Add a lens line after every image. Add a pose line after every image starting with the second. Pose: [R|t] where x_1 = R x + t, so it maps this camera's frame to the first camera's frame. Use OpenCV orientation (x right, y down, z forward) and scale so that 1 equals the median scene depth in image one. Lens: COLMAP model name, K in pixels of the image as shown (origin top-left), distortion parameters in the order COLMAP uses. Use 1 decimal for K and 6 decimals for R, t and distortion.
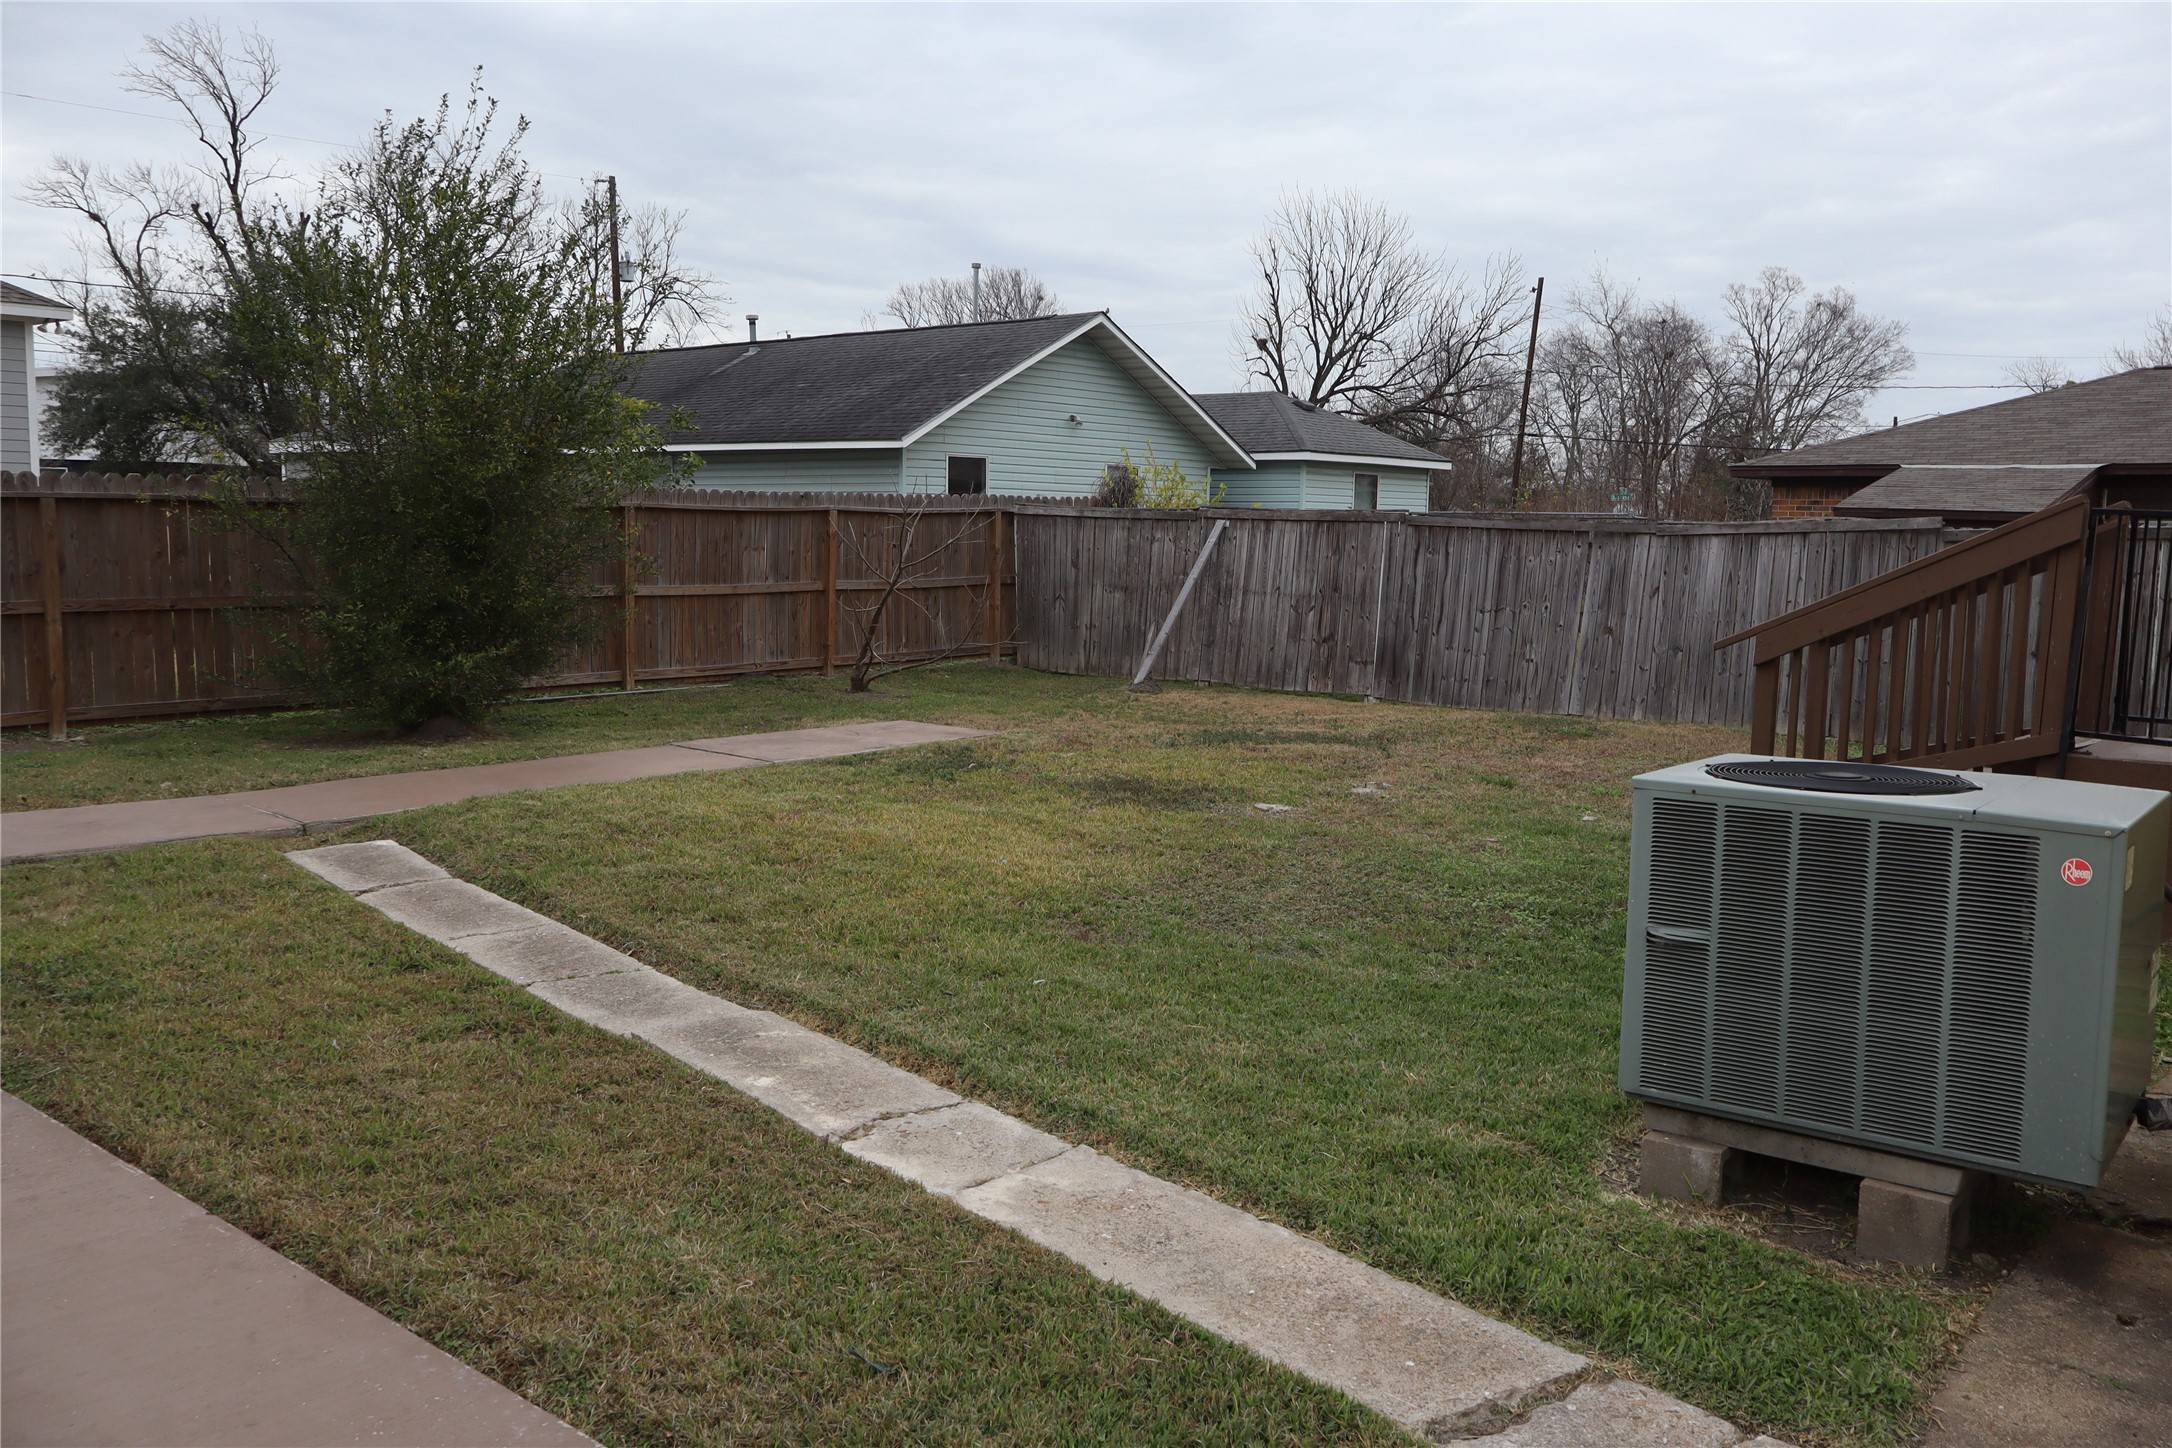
lens RADIAL K [[1771.3, 0, 1083.8], [0, 1771.3, 730.0], [0, 0, 1]] dist [-0.004492, 0.001950]
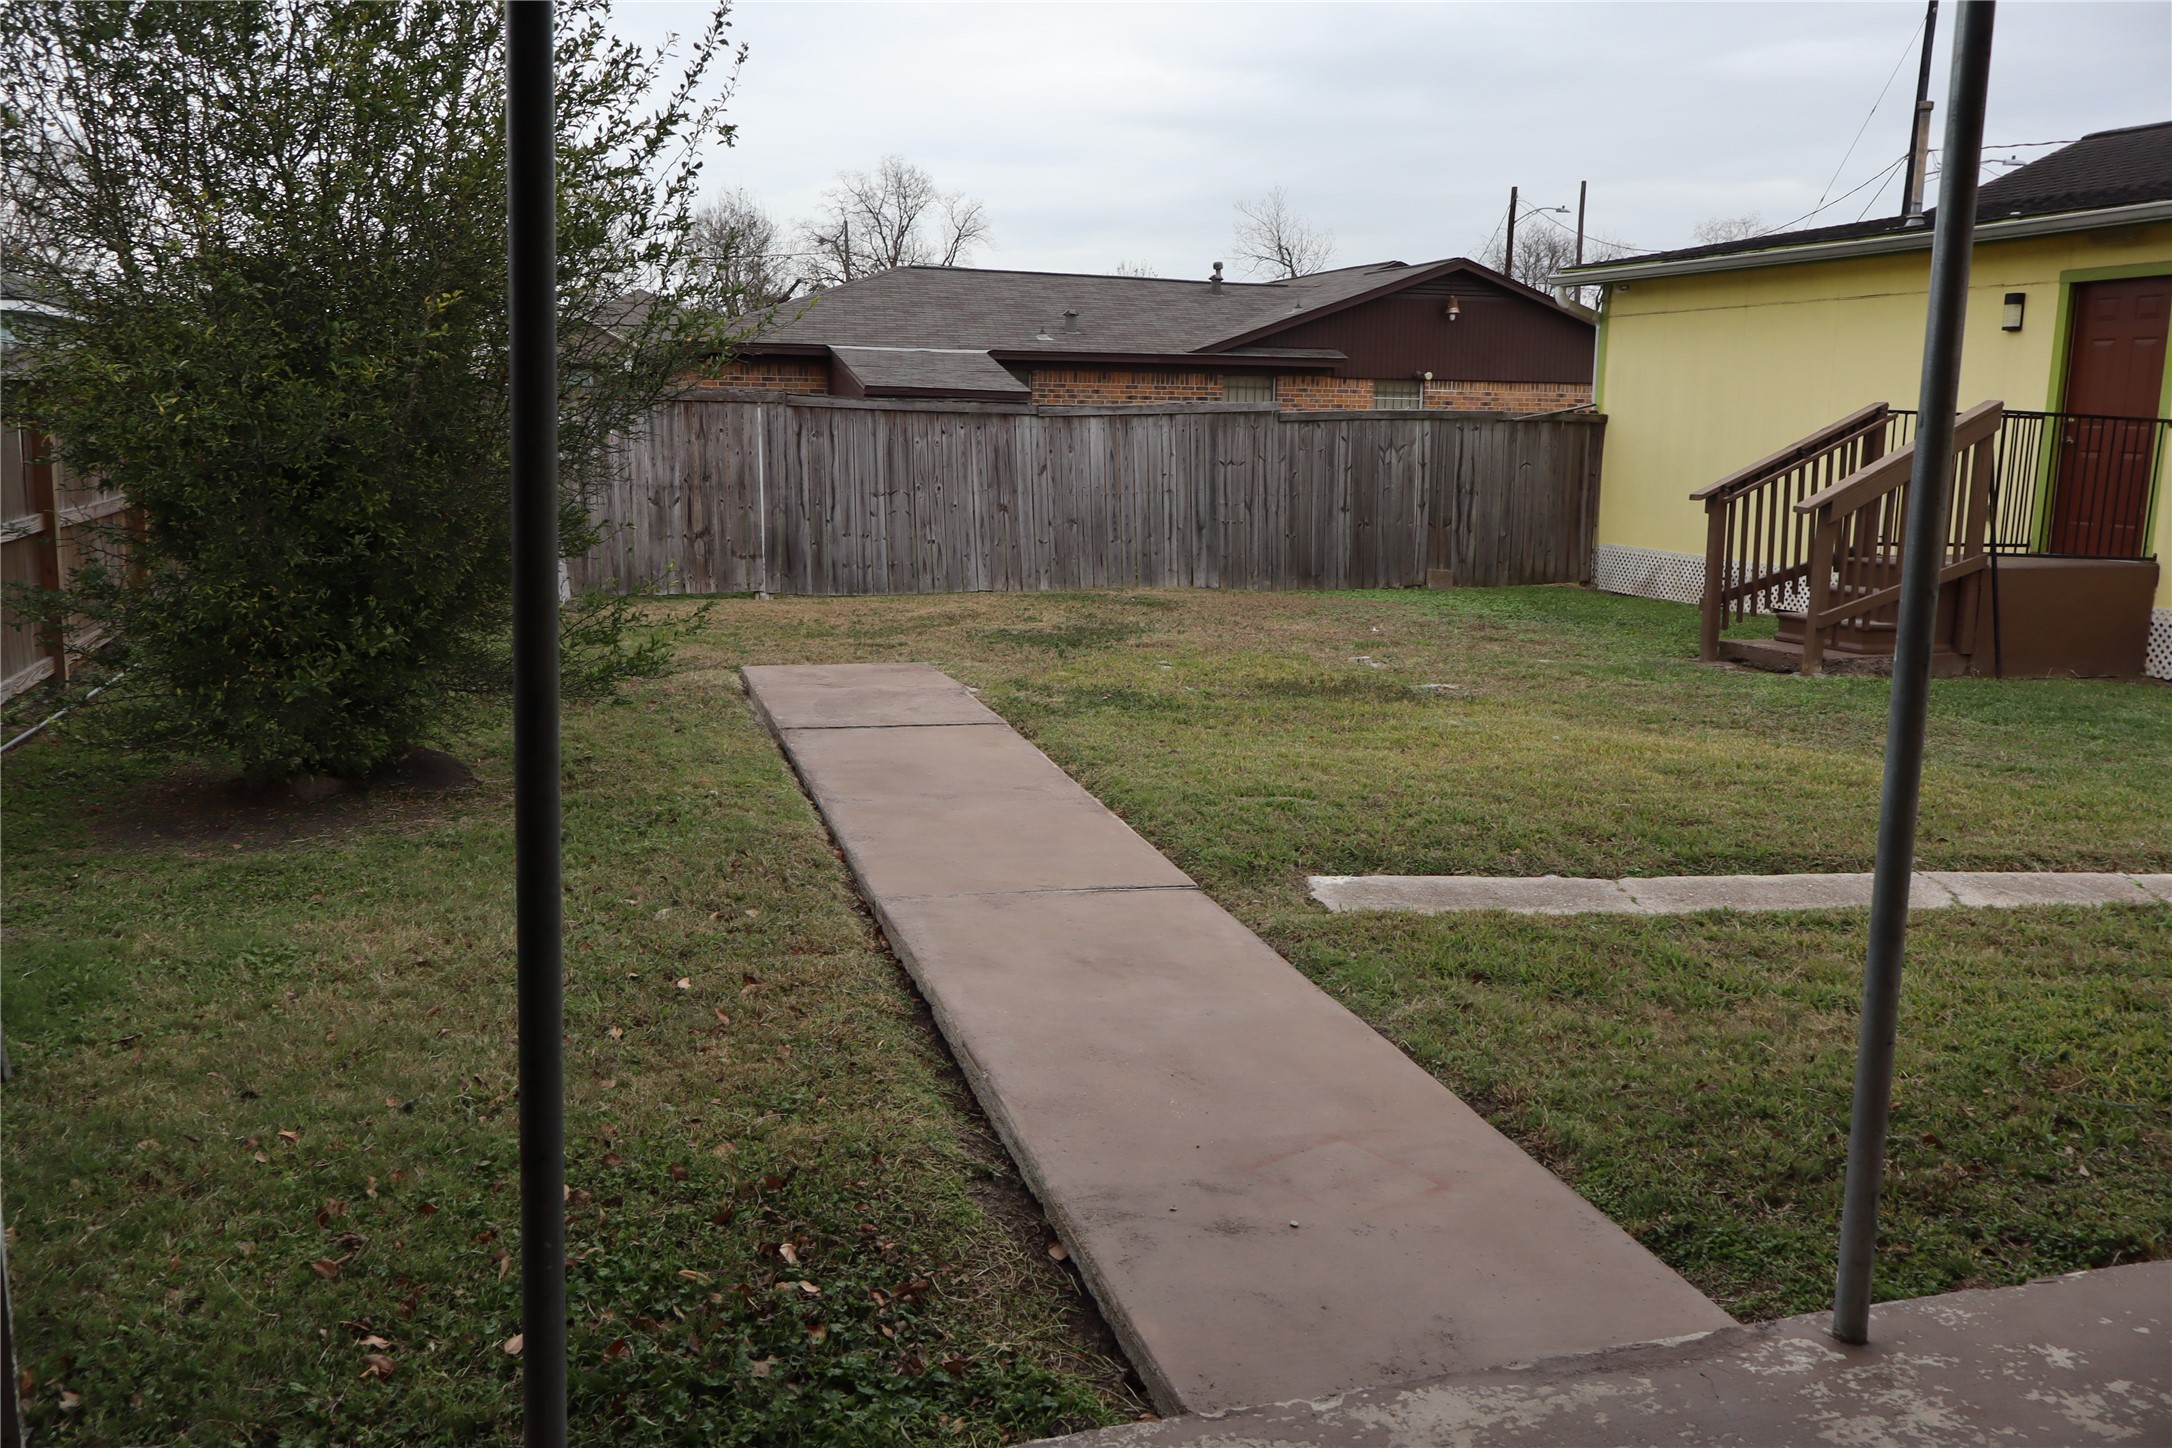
lens RADIAL K [[1771.3, 0, 1083.8], [0, 1771.3, 730.0], [0, 0, 1]] dist [-0.004492, 0.001950]
pose [[0.547560, -0.153310, 0.822602, -0.531253], [0.089268, 0.988165, 0.124745, -0.049492], [-0.831991, 0.005127, 0.554766, 0.352249]]
